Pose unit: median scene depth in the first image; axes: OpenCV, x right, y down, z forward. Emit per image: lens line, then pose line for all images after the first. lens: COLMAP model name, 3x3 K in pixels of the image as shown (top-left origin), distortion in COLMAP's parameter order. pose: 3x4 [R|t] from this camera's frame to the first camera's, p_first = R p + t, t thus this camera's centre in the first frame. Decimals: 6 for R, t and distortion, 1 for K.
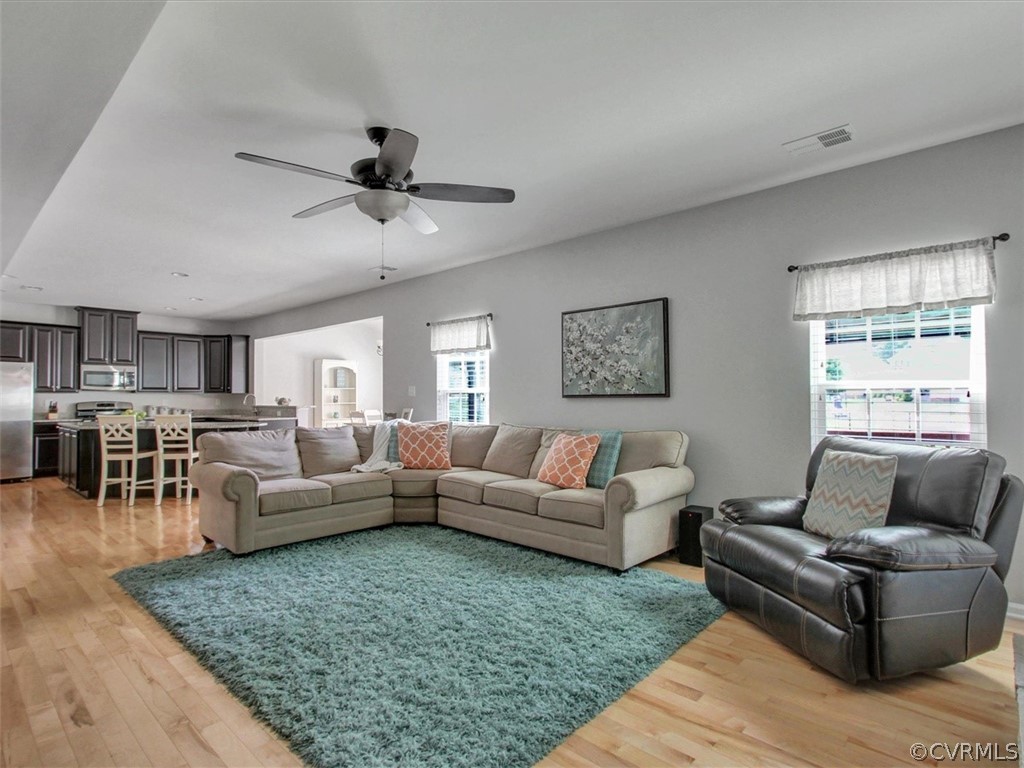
lens RADIAL K [[533.6, 0, 515.2], [0, 533.6, 386.8], [0, 0, 1]] dist [0.008752, -0.002257]
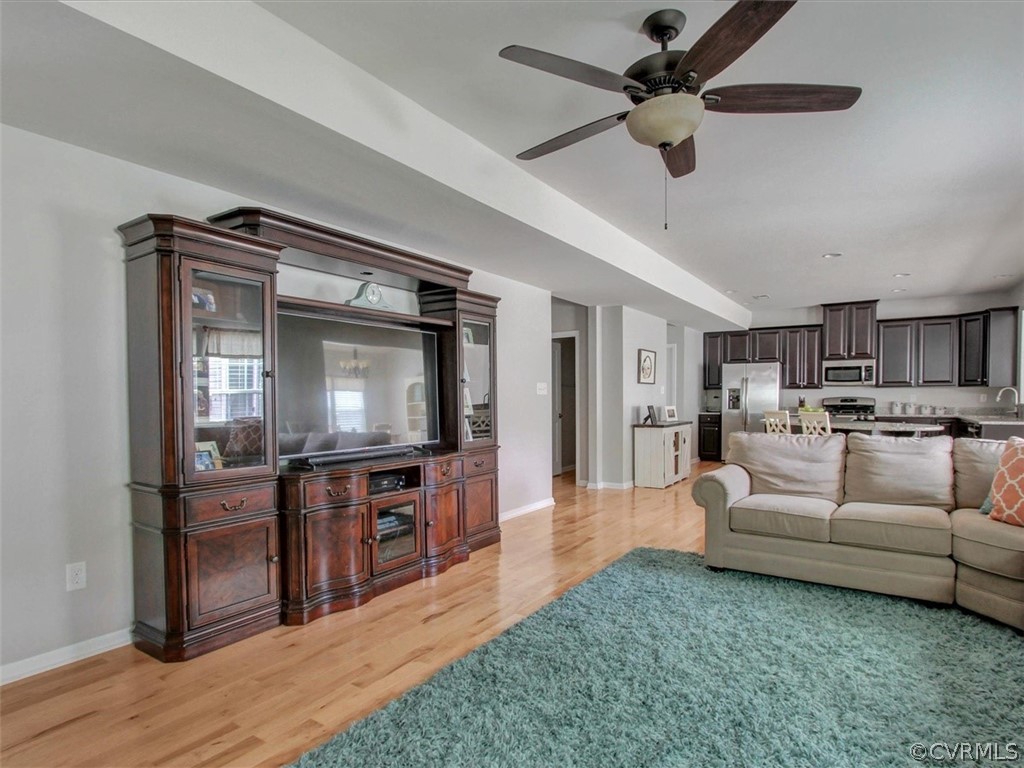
lens RADIAL K [[564.3, 0, 506.2], [0, 564.3, 418.1], [0, 0, 1]] dist [-0.023481, -0.000433]
pose [[0.151569, 0.040310, -0.987624, 0.165134], [0.025634, 0.998672, 0.044695, 0.004186], [0.988114, -0.032092, 0.150335, 0.235215]]
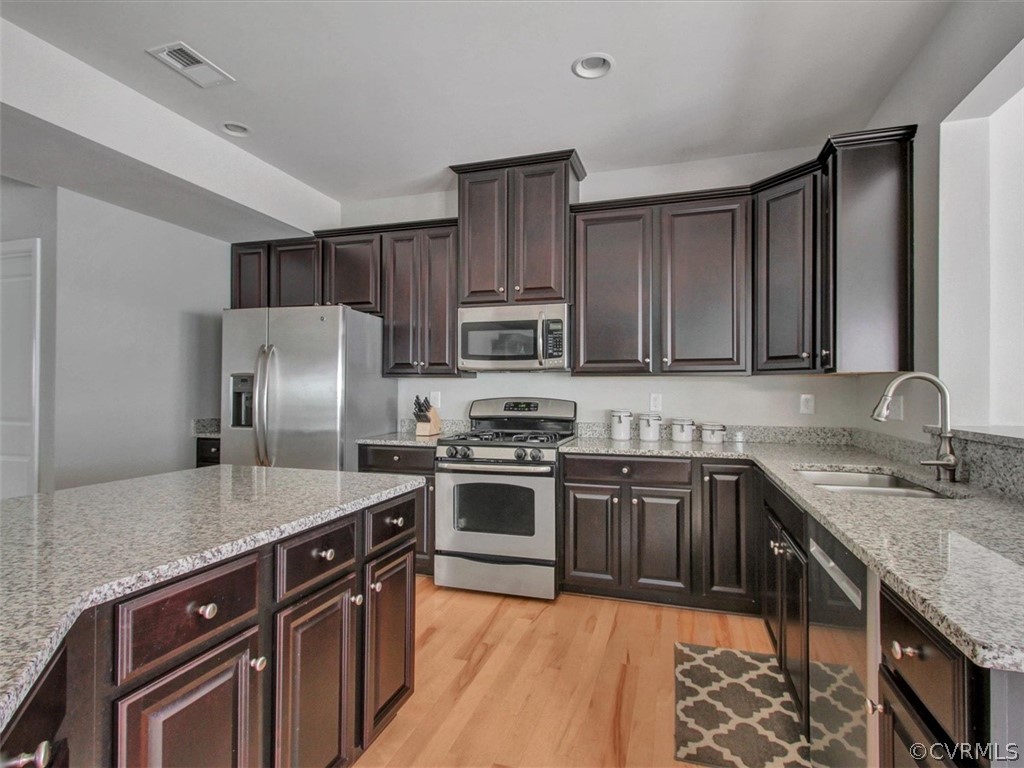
lens RADIAL K [[533.6, 0, 514.5], [0, 533.6, 386.9], [0, 0, 1]] dist [0.008752, -0.002257]
pose [[0.424587, -0.000850, -0.905387, -0.420684], [0.011186, 0.999928, 0.004306, 0.018172], [0.905318, -0.011956, 0.424566, 0.868860]]
